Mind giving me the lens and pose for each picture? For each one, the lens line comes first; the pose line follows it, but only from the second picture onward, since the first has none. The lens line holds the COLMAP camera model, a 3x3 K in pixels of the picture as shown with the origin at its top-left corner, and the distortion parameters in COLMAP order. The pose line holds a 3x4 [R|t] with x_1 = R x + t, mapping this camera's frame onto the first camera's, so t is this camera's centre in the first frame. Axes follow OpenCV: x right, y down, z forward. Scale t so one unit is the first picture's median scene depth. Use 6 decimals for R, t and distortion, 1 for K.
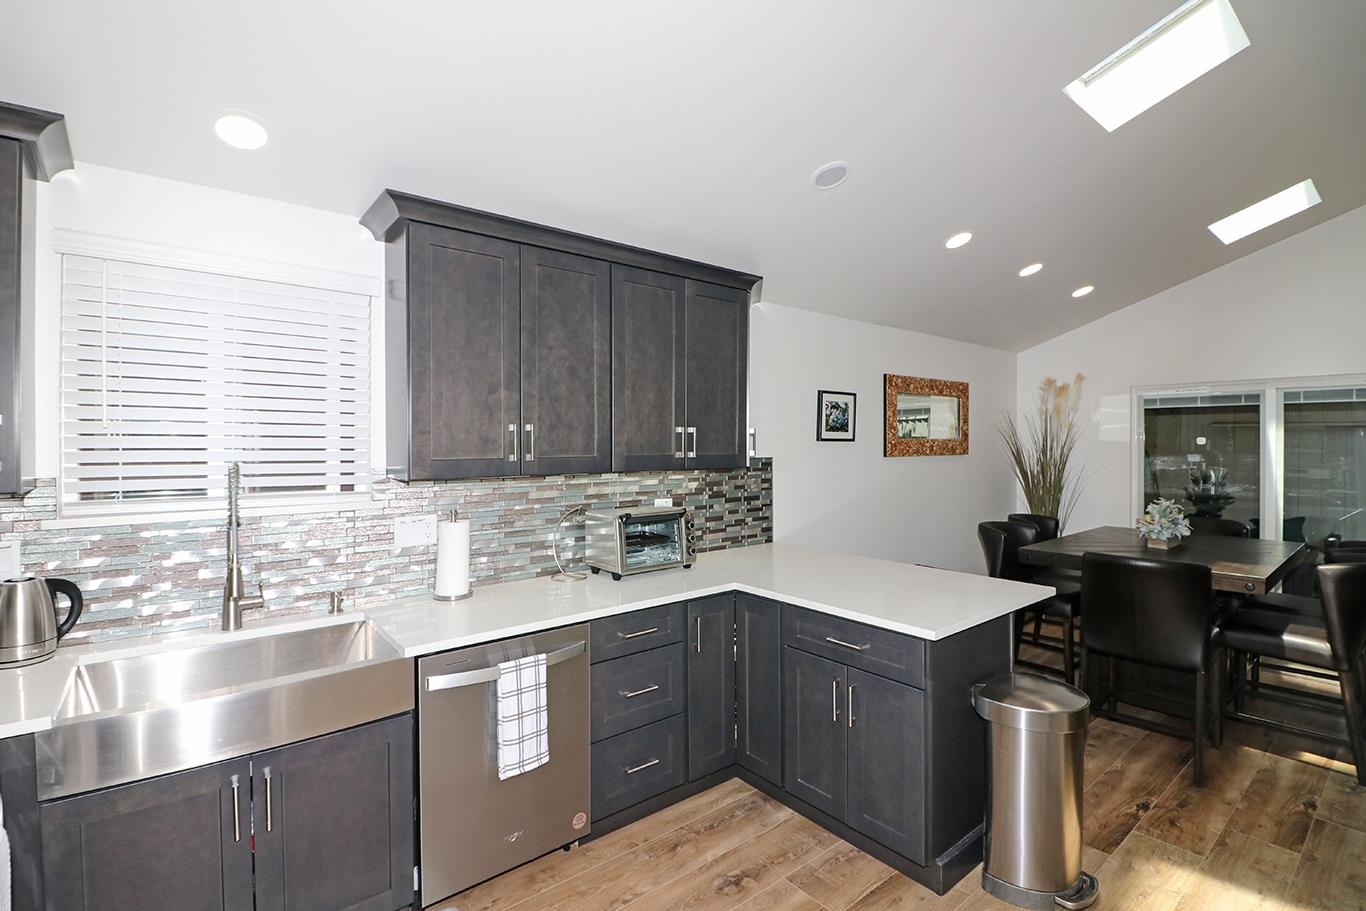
lens RADIAL K [[632.5, 0, 685.6], [0, 632.5, 442.5], [0, 0, 1]] dist [-0.009965, -0.004131]
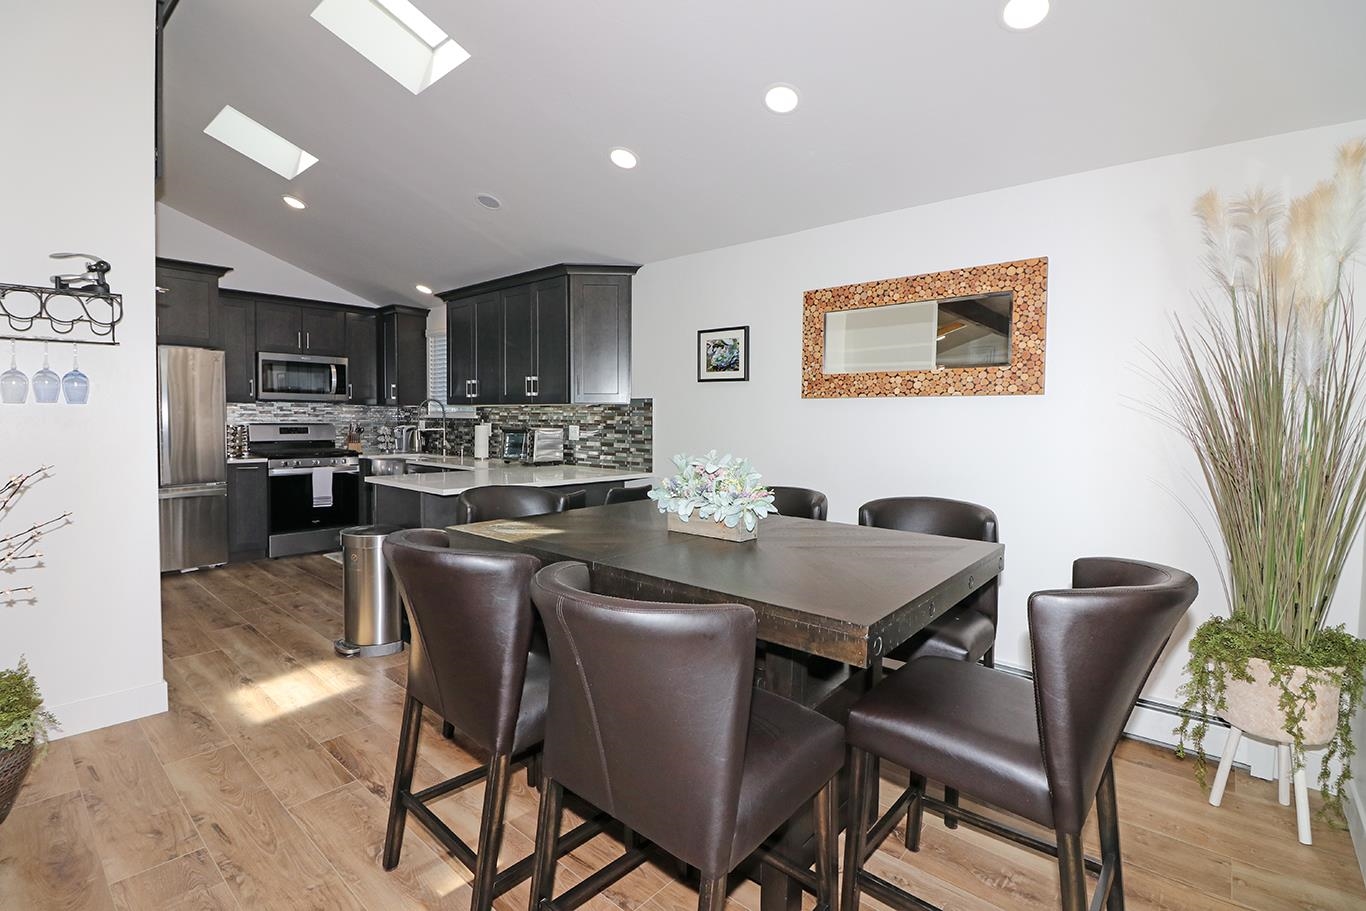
lens RADIAL K [[632.5, 0, 664.7], [0, 632.5, 446.3], [0, 0, 1]] dist [-0.009965, -0.004131]
pose [[0.137638, 0.025882, -0.990144, 1.305820], [-0.029410, 0.999325, 0.022034, 0.085983], [0.990046, 0.026087, 0.138306, 0.880306]]
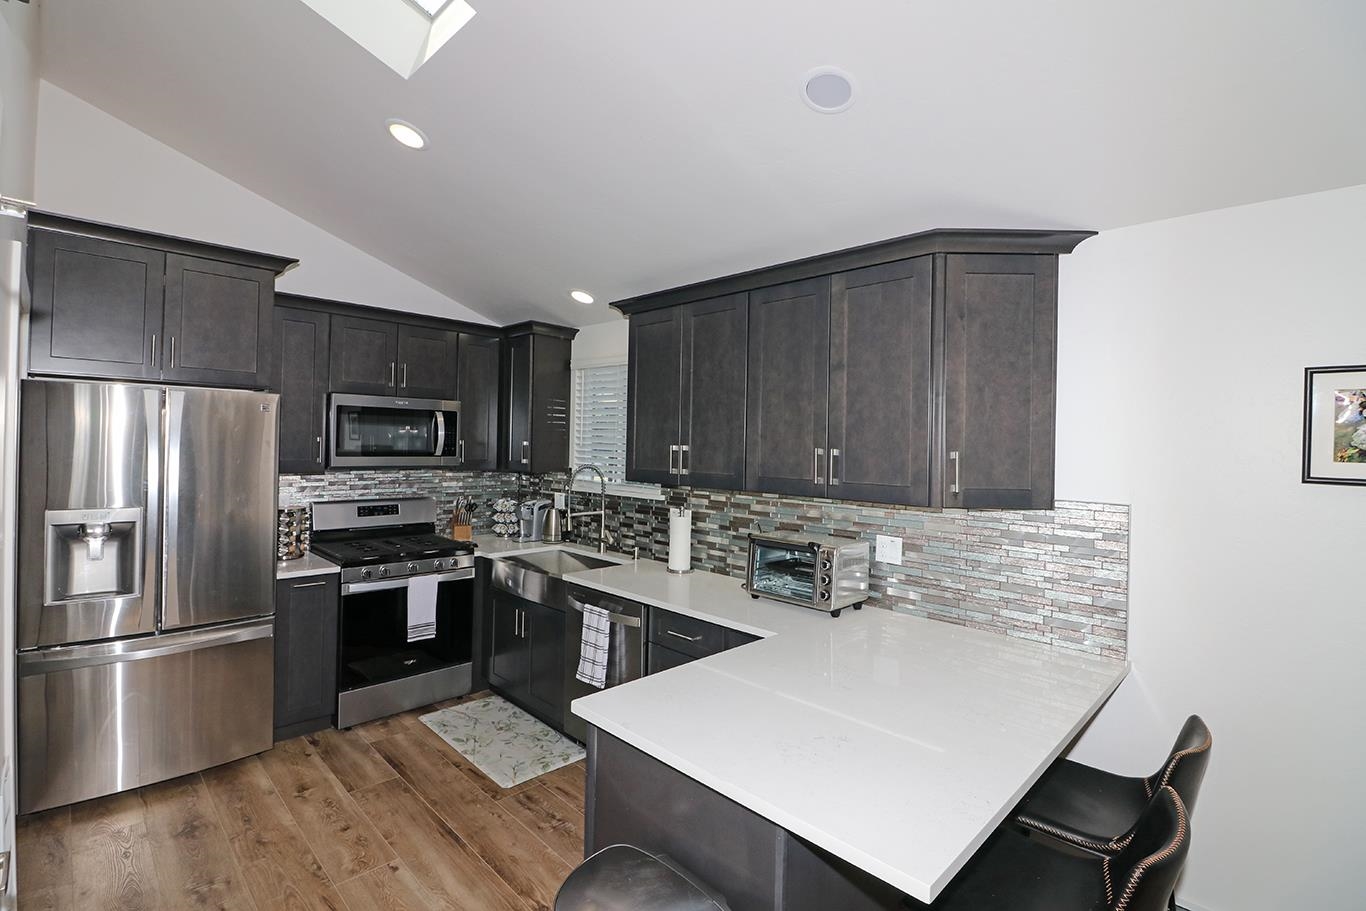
lens RADIAL K [[632.5, 0, 665.9], [0, 632.5, 445.6], [0, 0, 1]] dist [-0.009965, -0.004131]
pose [[0.070917, -0.015421, -0.997363, 0.671504], [-0.043356, 0.998888, -0.018527, -0.001480], [0.996540, 0.044555, 0.070170, 0.565440]]
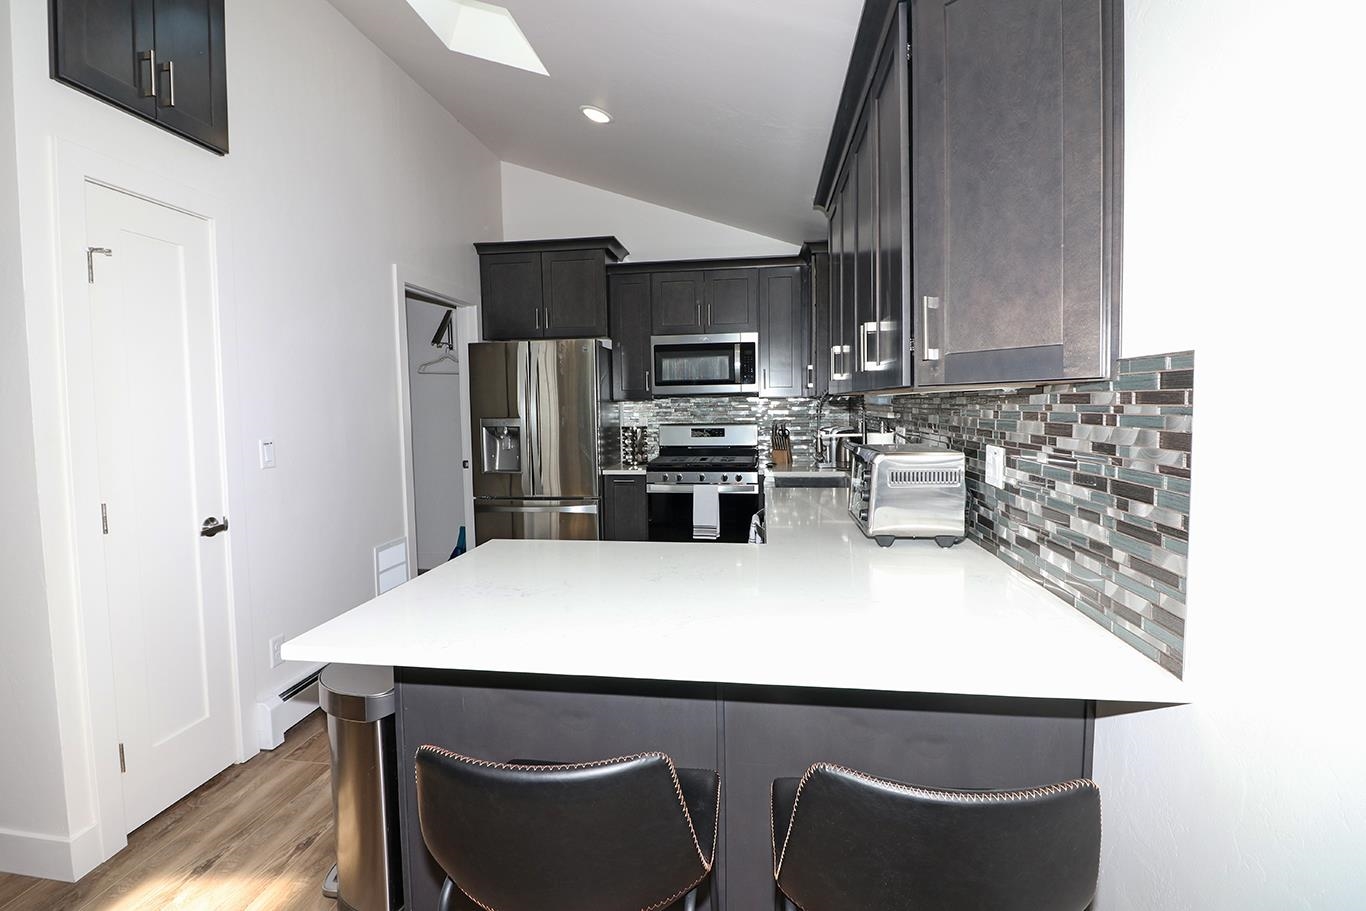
lens RADIAL K [[632.5, 0, 684.6], [0, 632.5, 442.5], [0, 0, 1]] dist [-0.009965, -0.004131]
pose [[-0.737108, 0.032091, -0.675012, 0.468567], [-0.015483, 0.997808, 0.064344, 0.047663], [0.675597, 0.057880, -0.734995, 1.067955]]
